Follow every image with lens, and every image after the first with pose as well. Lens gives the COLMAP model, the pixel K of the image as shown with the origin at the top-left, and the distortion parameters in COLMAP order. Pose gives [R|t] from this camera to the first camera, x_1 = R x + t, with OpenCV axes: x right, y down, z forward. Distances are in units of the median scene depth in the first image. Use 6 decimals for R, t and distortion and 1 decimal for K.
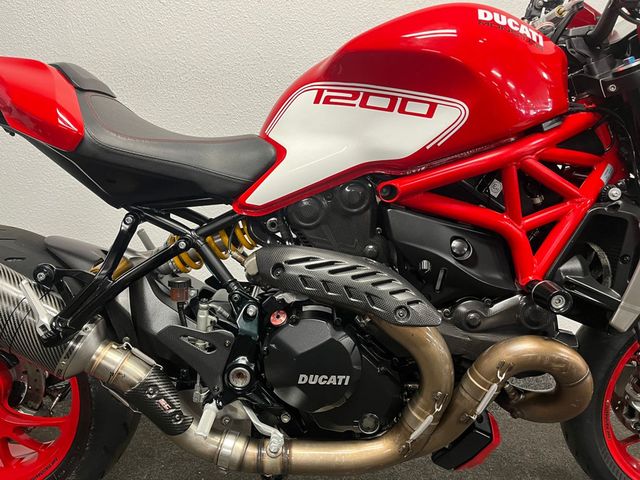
lens RADIAL K [[483.0, 0, 320.5], [0, 483.0, 239.3], [0, 0, 1]] dist [0.024641, 0.003599]
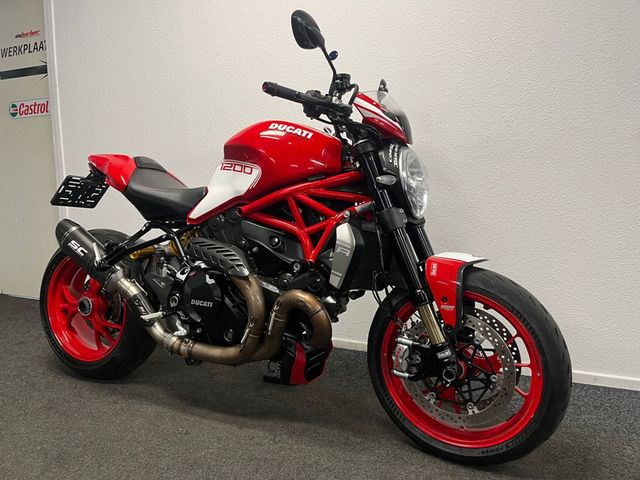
lens RADIAL K [[483.0, 0, 319.5], [0, 483.0, 239.8], [0, 0, 1]] dist [0.024641, 0.003599]
pose [[0.900536, 0.033122, -0.433518, 1.293934], [-0.103576, 0.984731, -0.139918, 0.260051], [0.422265, 0.170903, 0.890216, -0.612515]]
